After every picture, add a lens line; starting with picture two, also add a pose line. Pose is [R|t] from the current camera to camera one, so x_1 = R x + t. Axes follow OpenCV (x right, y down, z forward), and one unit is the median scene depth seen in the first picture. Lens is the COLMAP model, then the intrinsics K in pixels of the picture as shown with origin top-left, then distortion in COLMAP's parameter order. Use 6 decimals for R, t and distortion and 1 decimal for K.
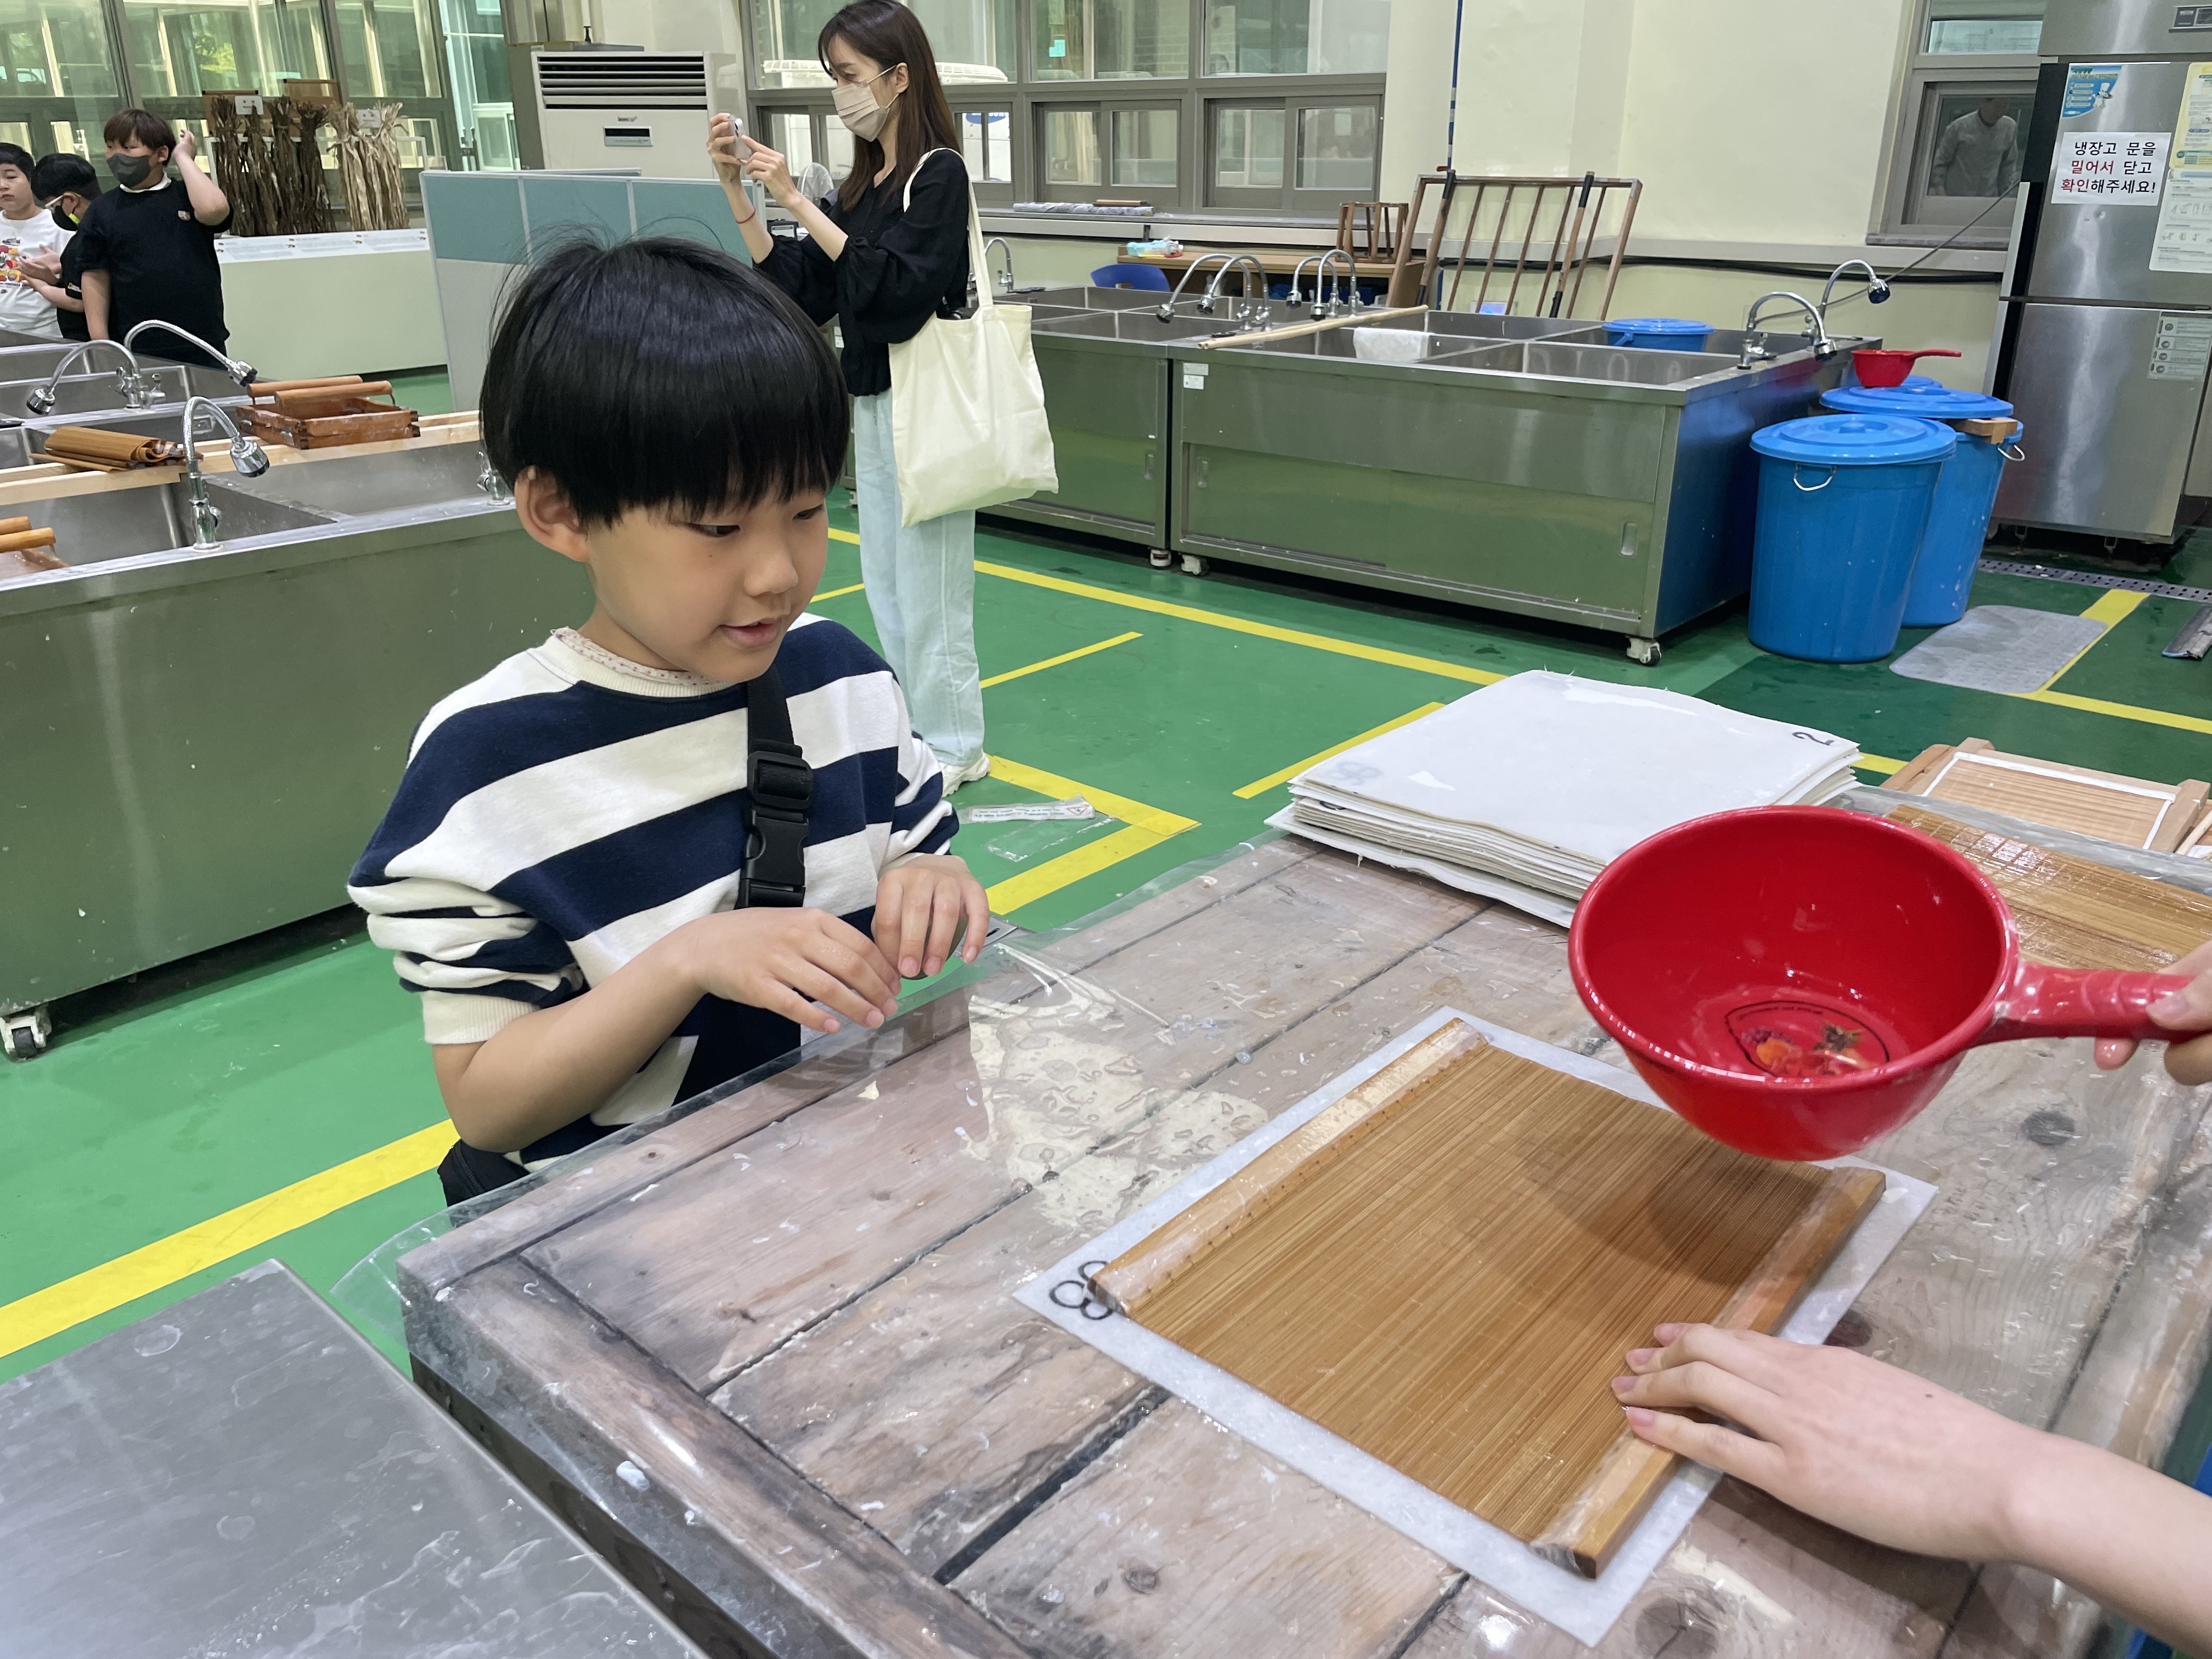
lens RADIAL K [[1648.5, 0, 1106.0], [0, 1648.5, 829.5], [0, 0, 1]] dist [0.034692, -0.051033]
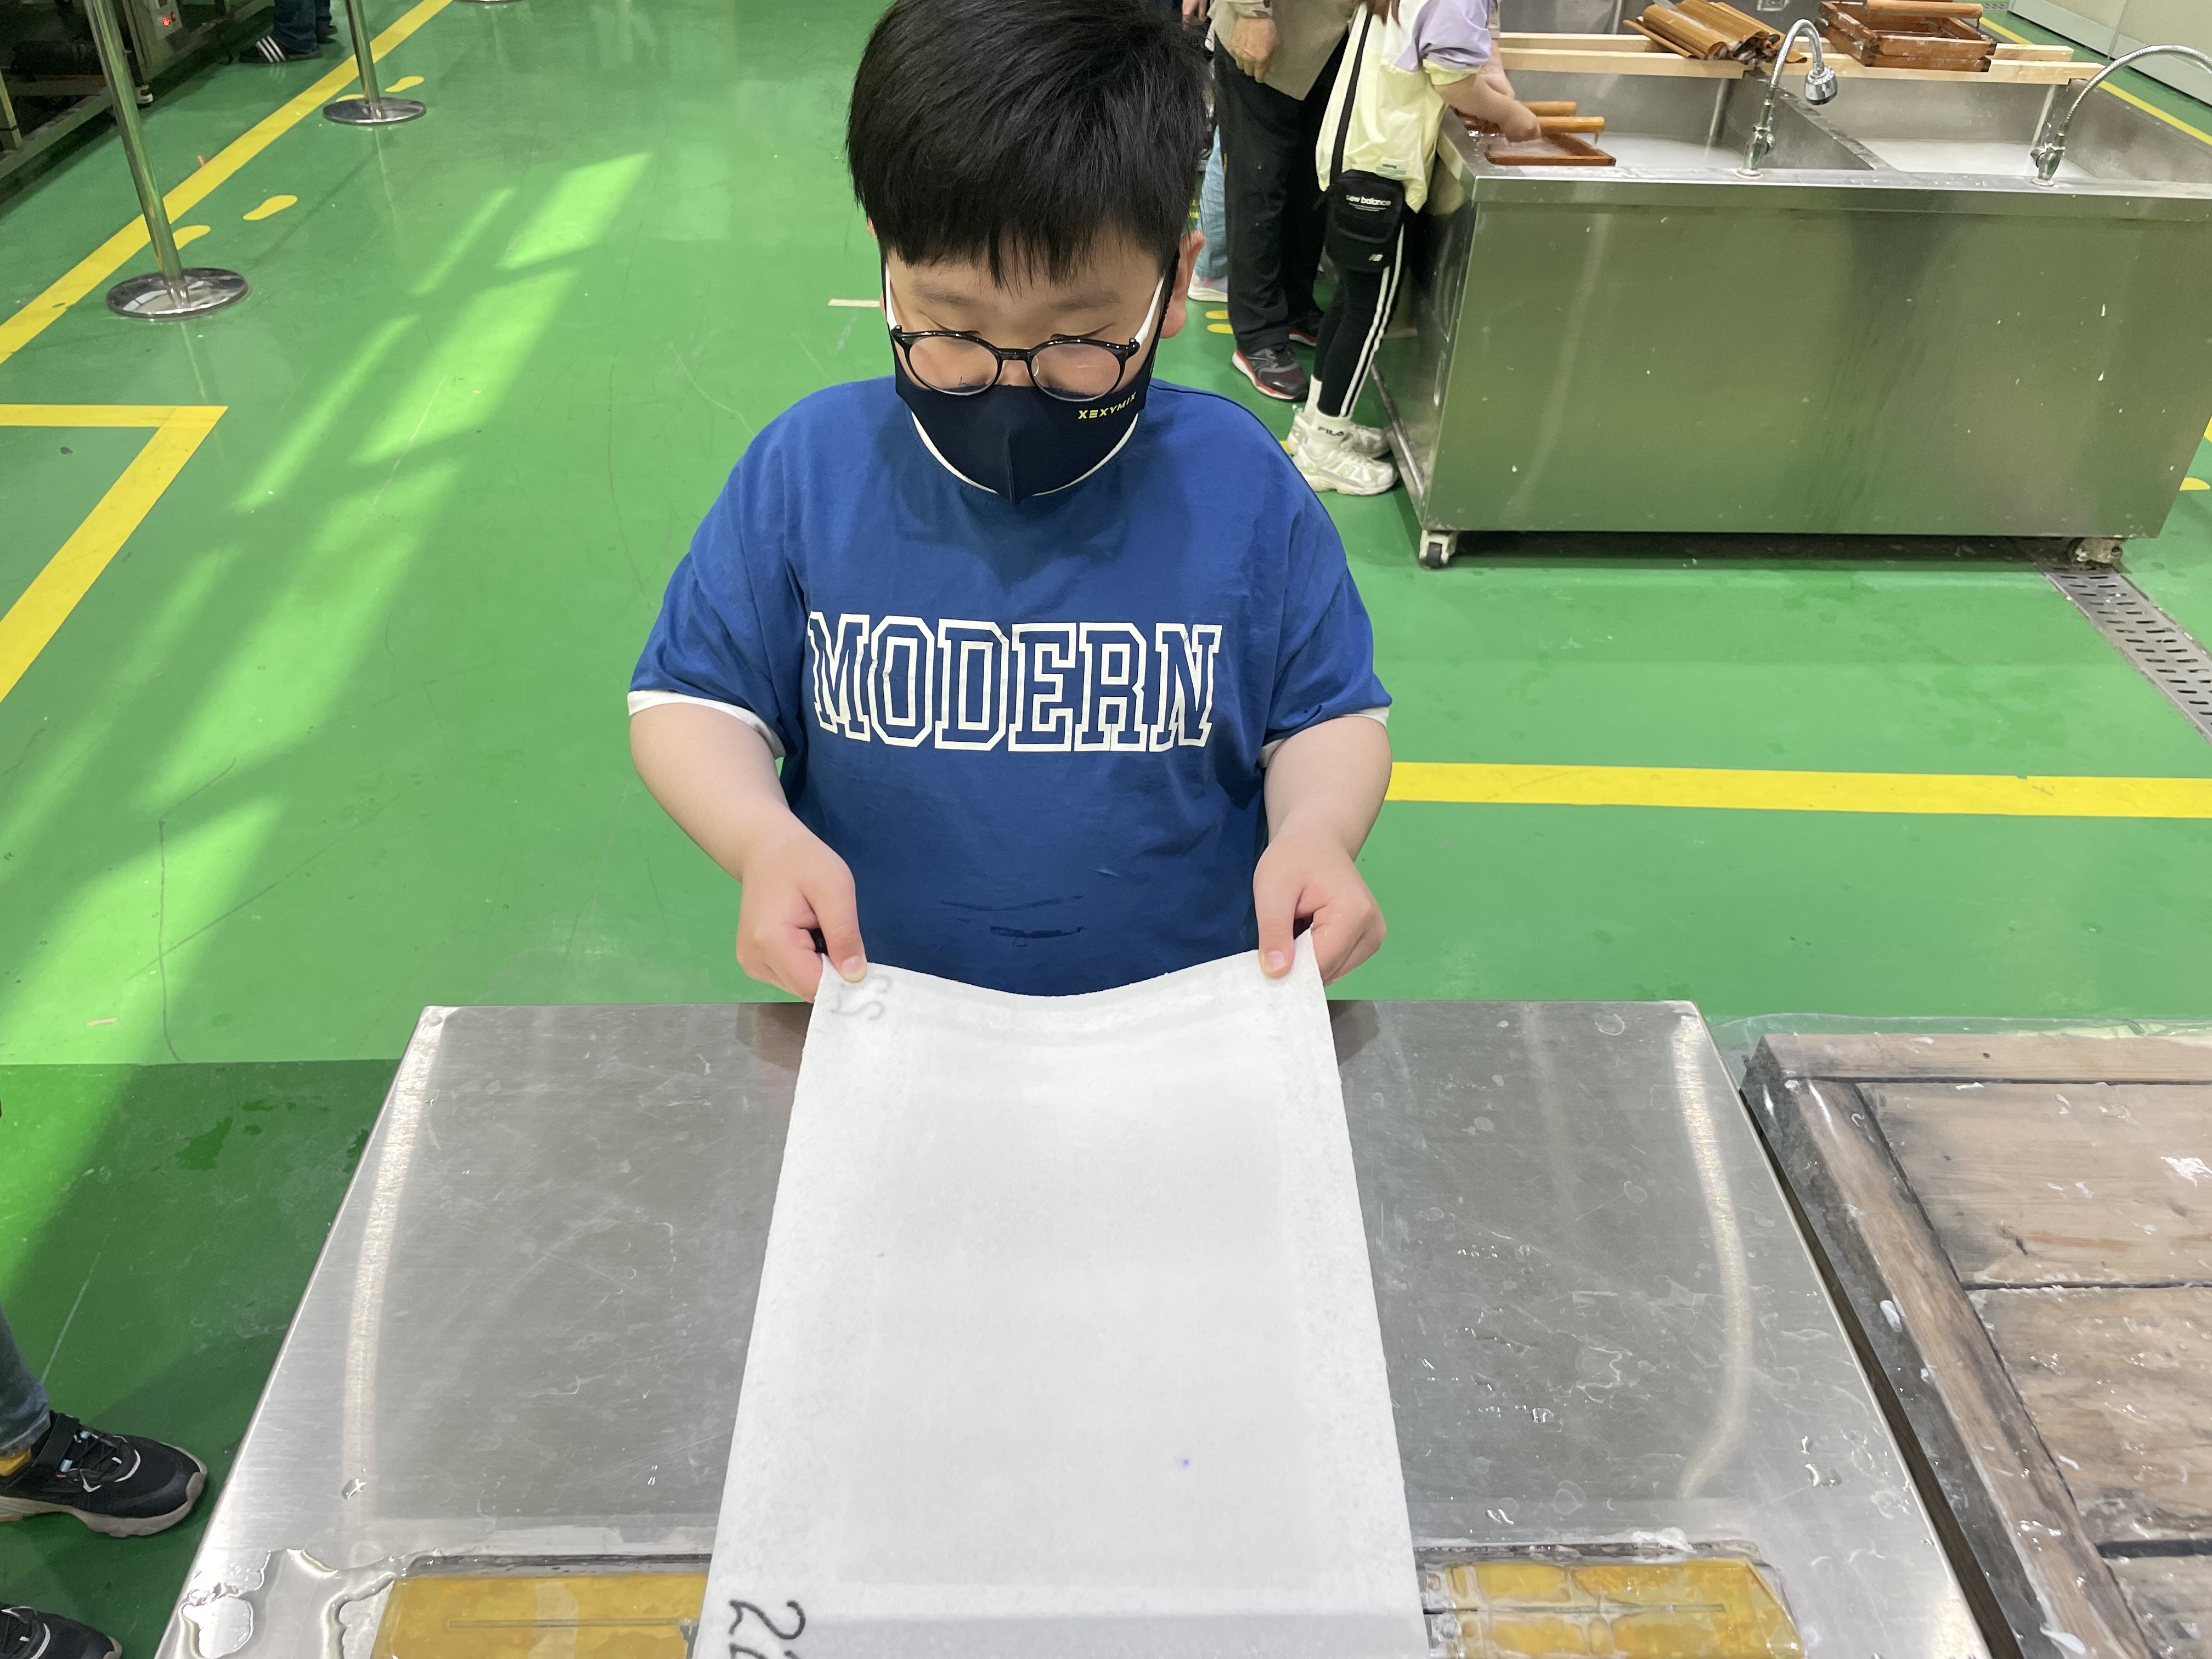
lens RADIAL K [[1648.5, 0, 1106.0], [0, 1648.5, 829.5], [0, 0, 1]] dist [0.034692, -0.051033]
pose [[0.683041, 0.458262, -0.568727, -0.125022], [-0.299479, 0.885929, 0.354179, -0.202749], [0.666158, -0.071597, 0.742366, -0.318419]]
